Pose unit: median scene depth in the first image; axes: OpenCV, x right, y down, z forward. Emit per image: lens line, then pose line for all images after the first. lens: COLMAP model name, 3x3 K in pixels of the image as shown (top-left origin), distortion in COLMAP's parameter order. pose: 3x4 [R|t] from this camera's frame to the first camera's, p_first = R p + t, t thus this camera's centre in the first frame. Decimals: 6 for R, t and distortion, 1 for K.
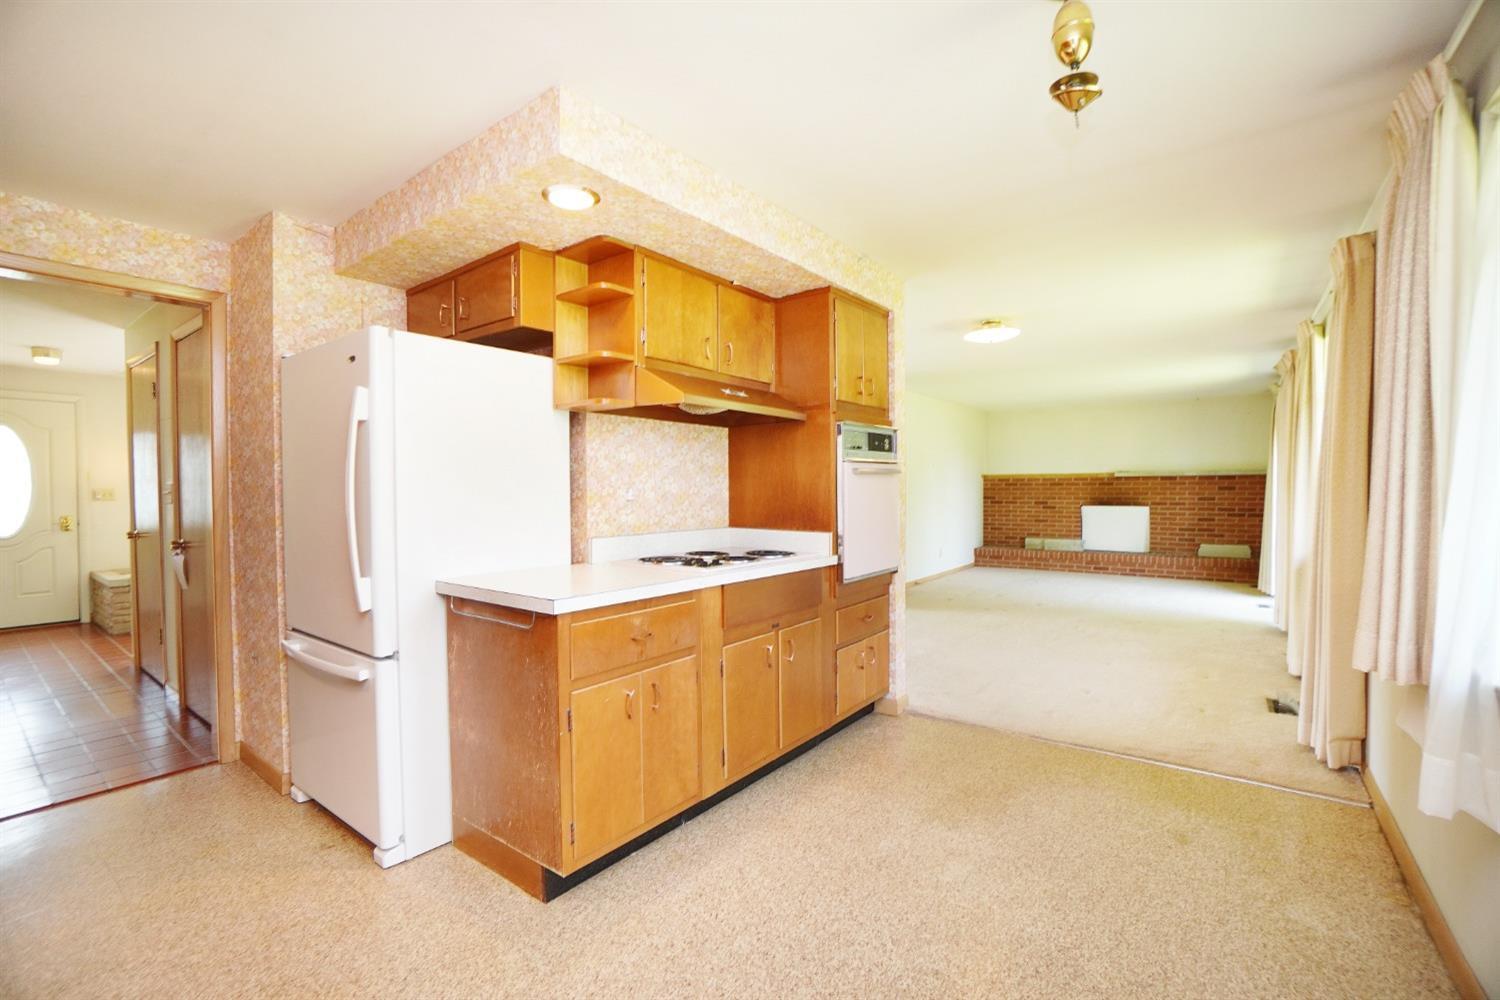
lens RADIAL K [[663.2, 0, 754.3], [0, 663.2, 503.1], [0, 0, 1]] dist [-0.027233, 0.007585]
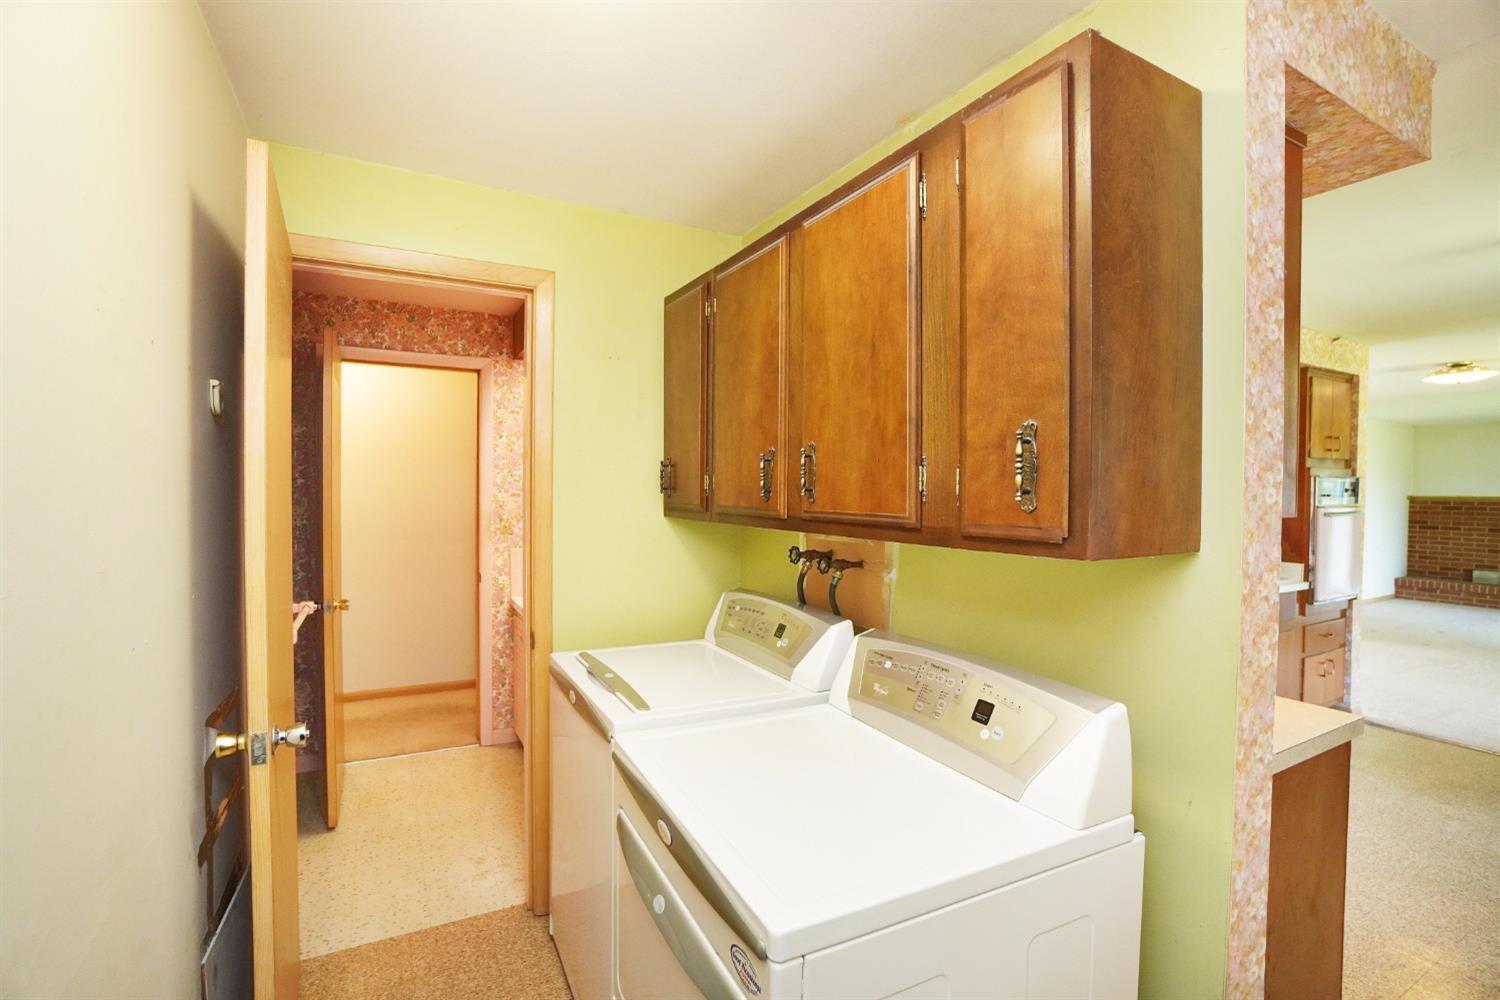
lens RADIAL K [[663.2, 0, 743.0], [0, 663.2, 498.5], [0, 0, 1]] dist [-0.027233, 0.007585]
pose [[0.906749, 0.023876, -0.420995, -0.389999], [-0.026527, 0.999648, -0.000440, -0.059561], [0.420837, 0.011566, 0.907063, -0.675503]]
